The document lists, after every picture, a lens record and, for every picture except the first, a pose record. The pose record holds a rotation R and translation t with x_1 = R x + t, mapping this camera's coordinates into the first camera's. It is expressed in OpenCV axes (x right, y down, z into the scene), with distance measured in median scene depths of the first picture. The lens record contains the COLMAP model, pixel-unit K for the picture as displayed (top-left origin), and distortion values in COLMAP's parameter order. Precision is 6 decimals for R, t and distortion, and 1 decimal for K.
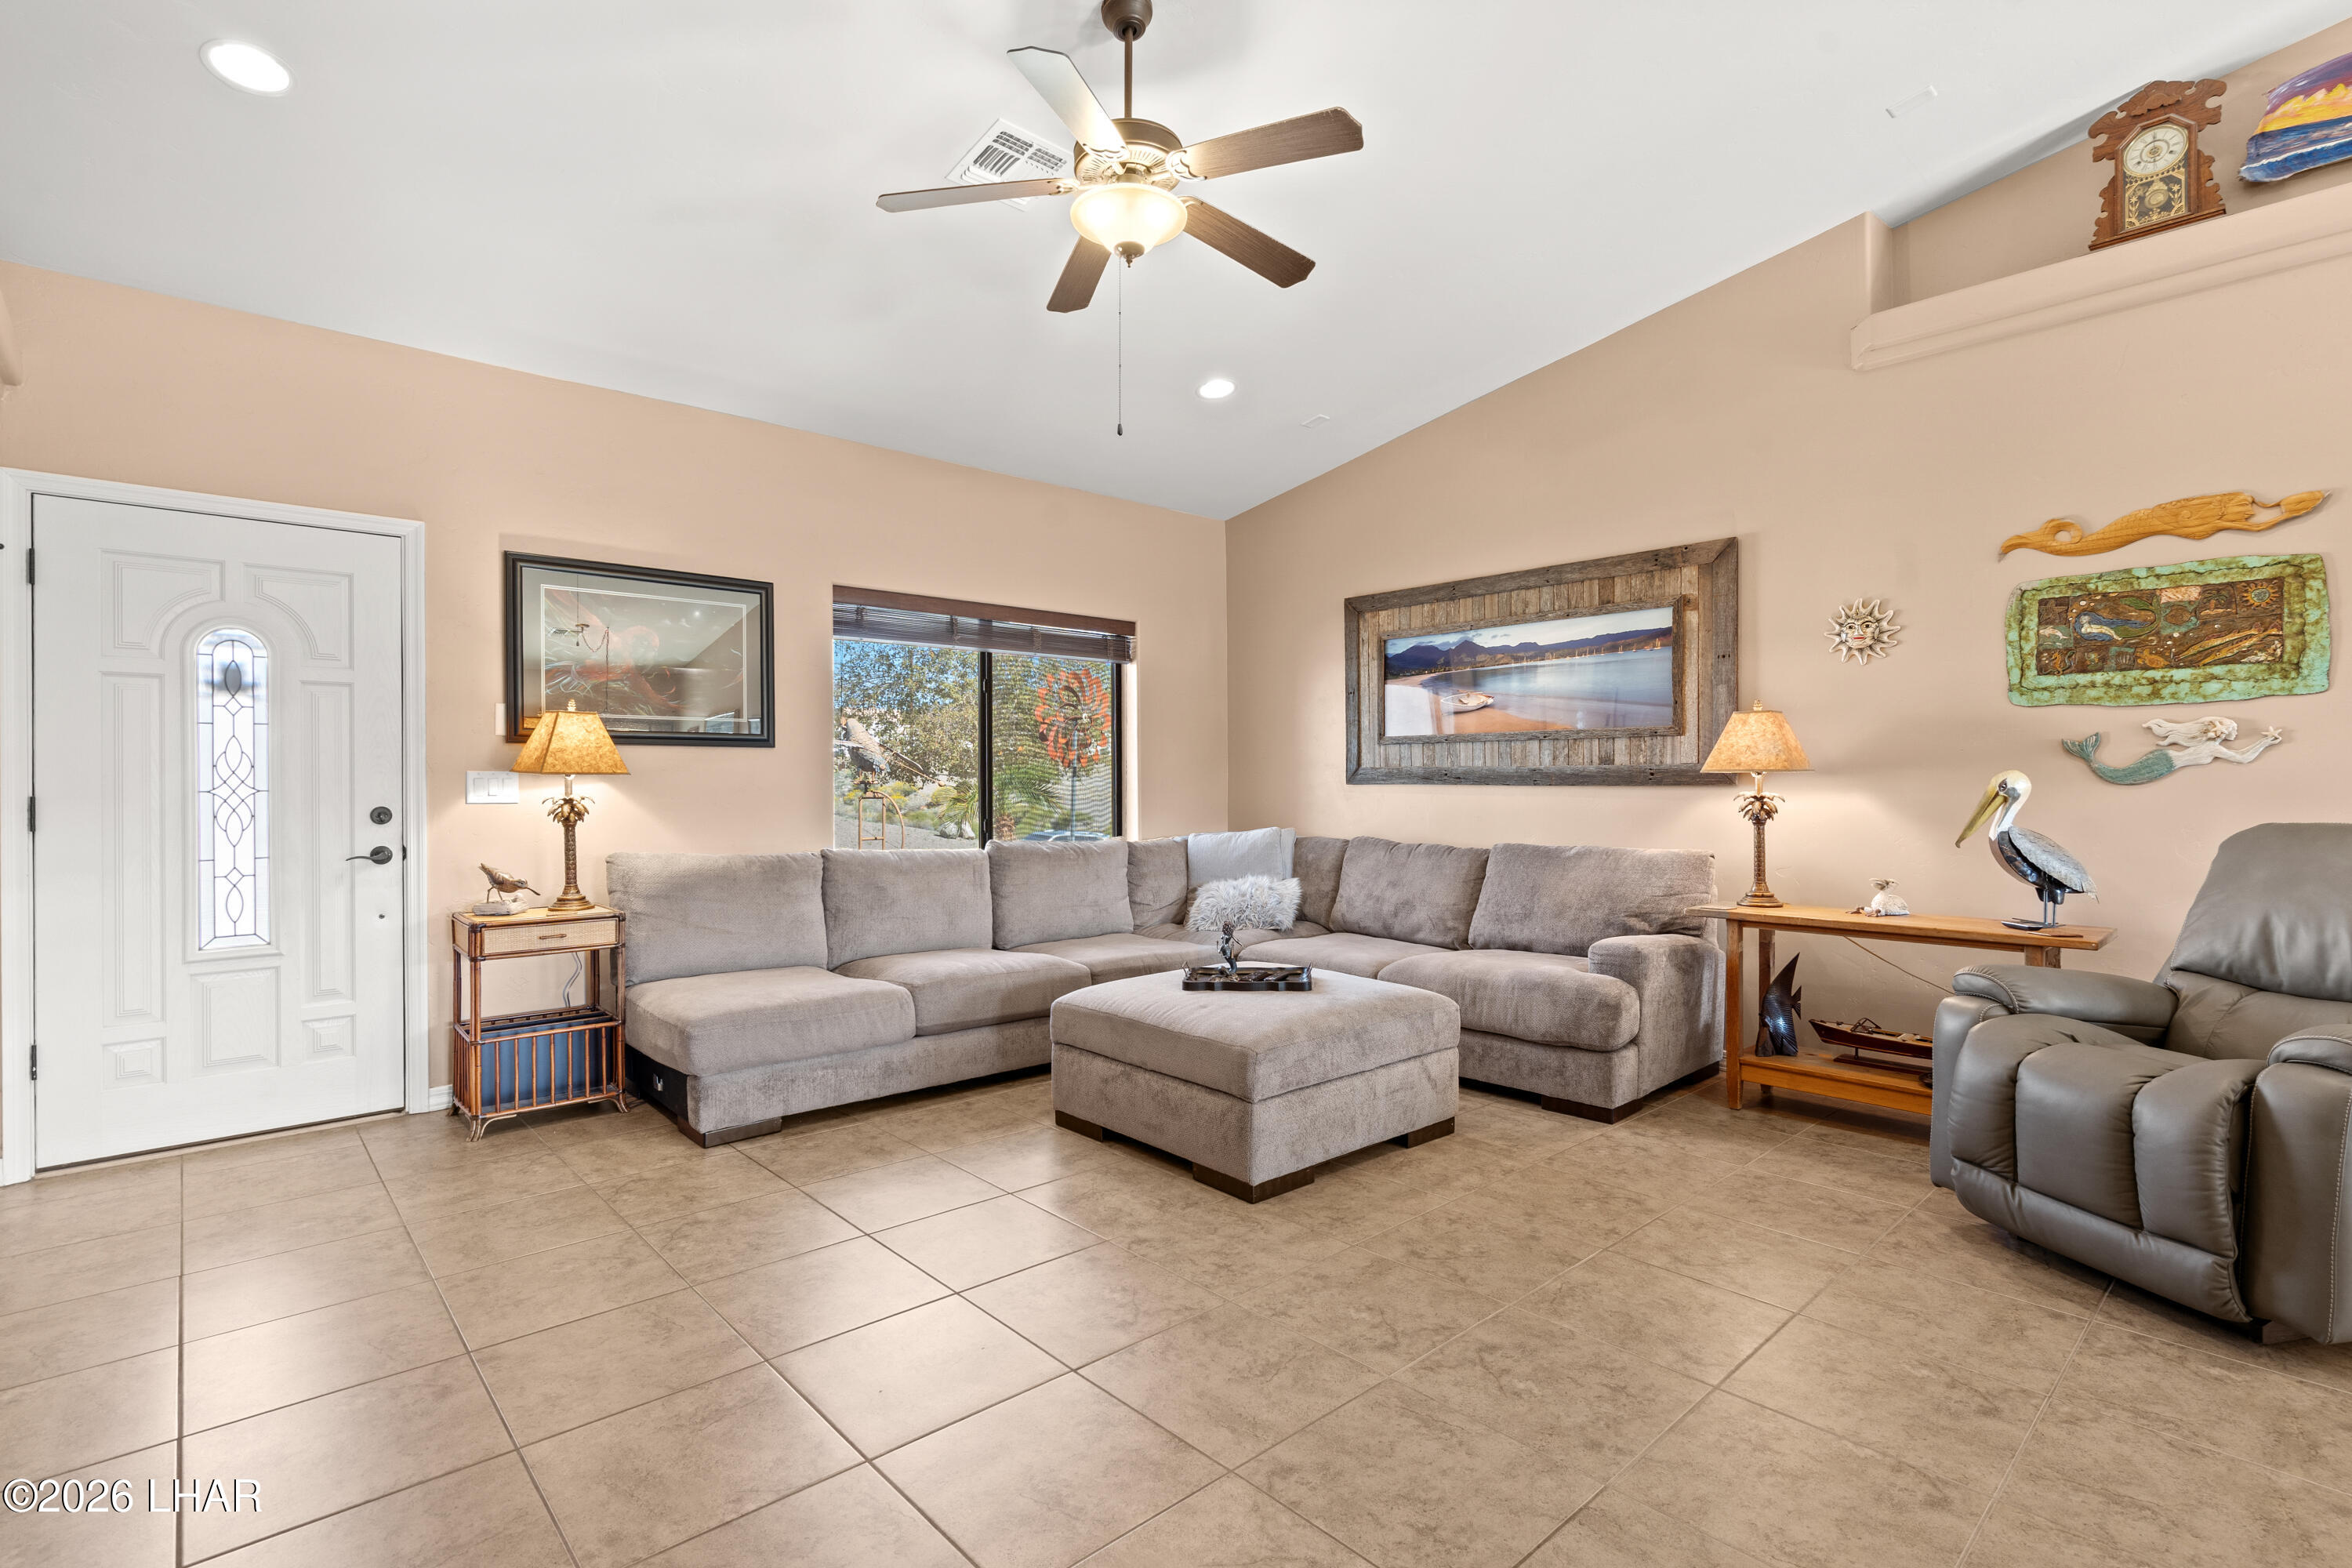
lens RADIAL K [[1101.5, 0, 1172.6], [0, 1101.5, 768.2], [0, 0, 1]] dist [-0.015203, 0.006328]
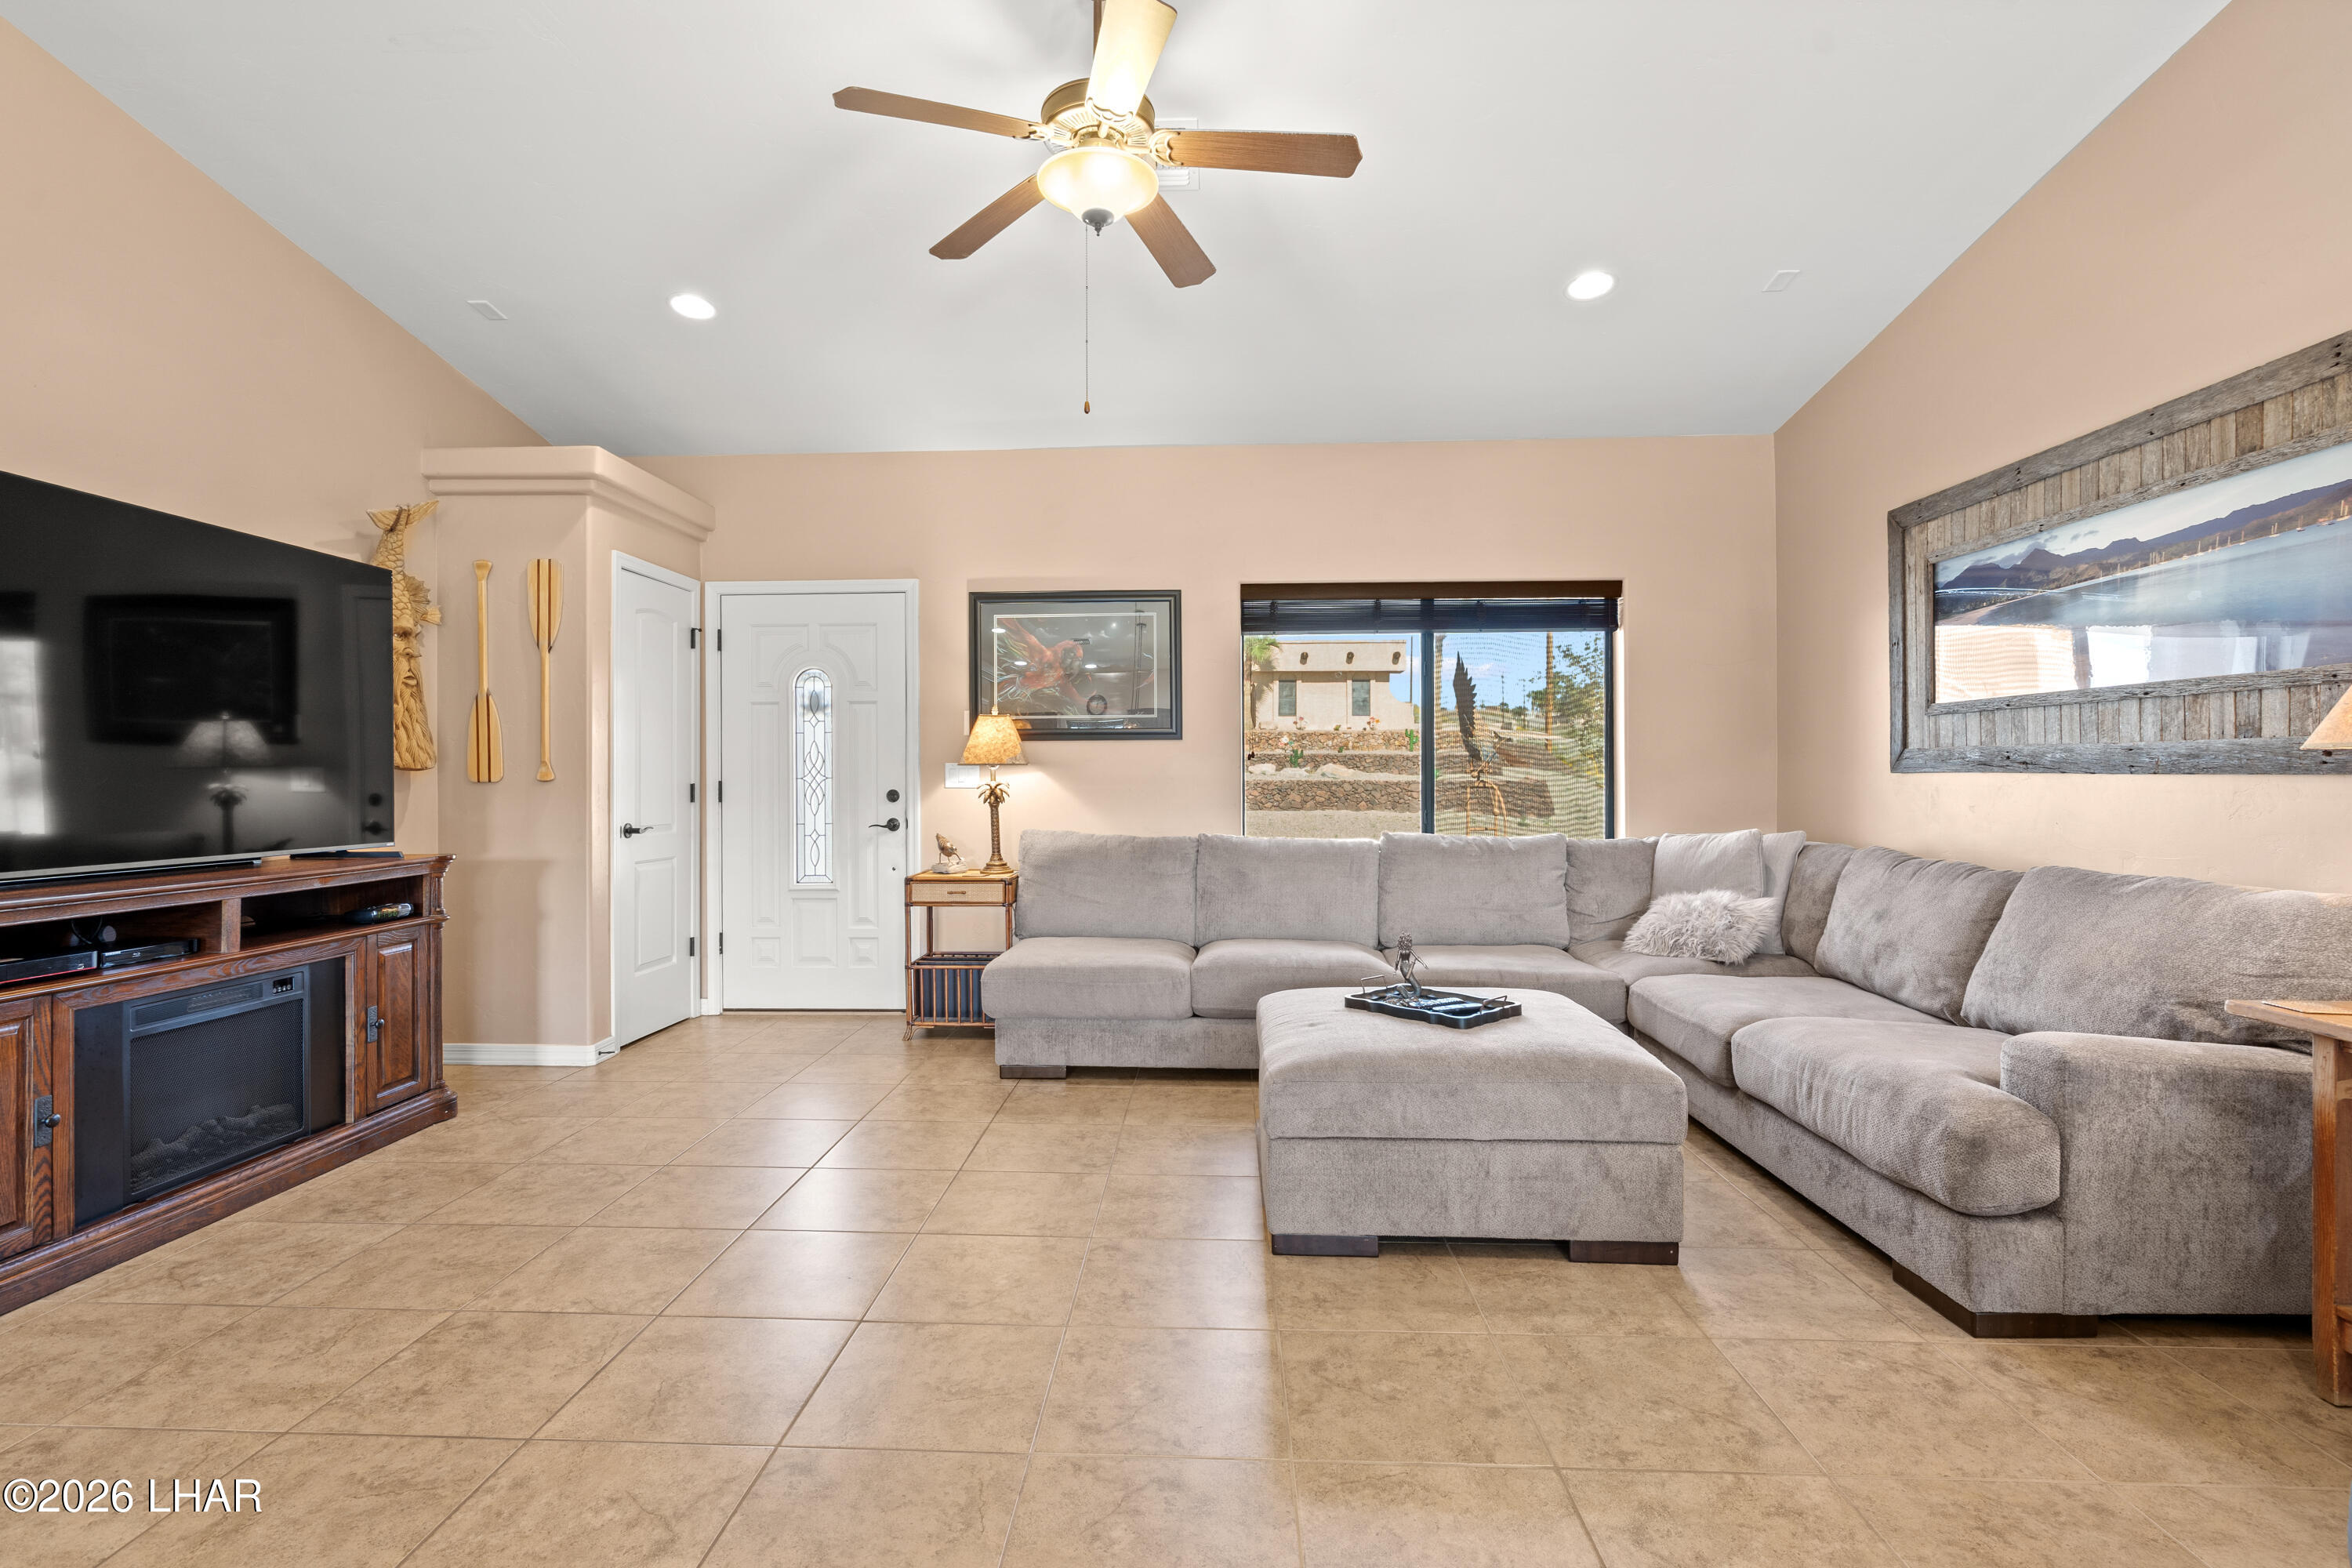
lens RADIAL K [[1101.5, 0, 1172.6], [0, 1101.5, 768.2], [0, 0, 1]] dist [-0.015203, 0.006328]
pose [[0.708429, -0.004203, -0.705769, 0.405288], [0.010715, 0.999931, 0.004800, 0.004080], [0.705700, -0.010963, 0.708426, 0.212720]]
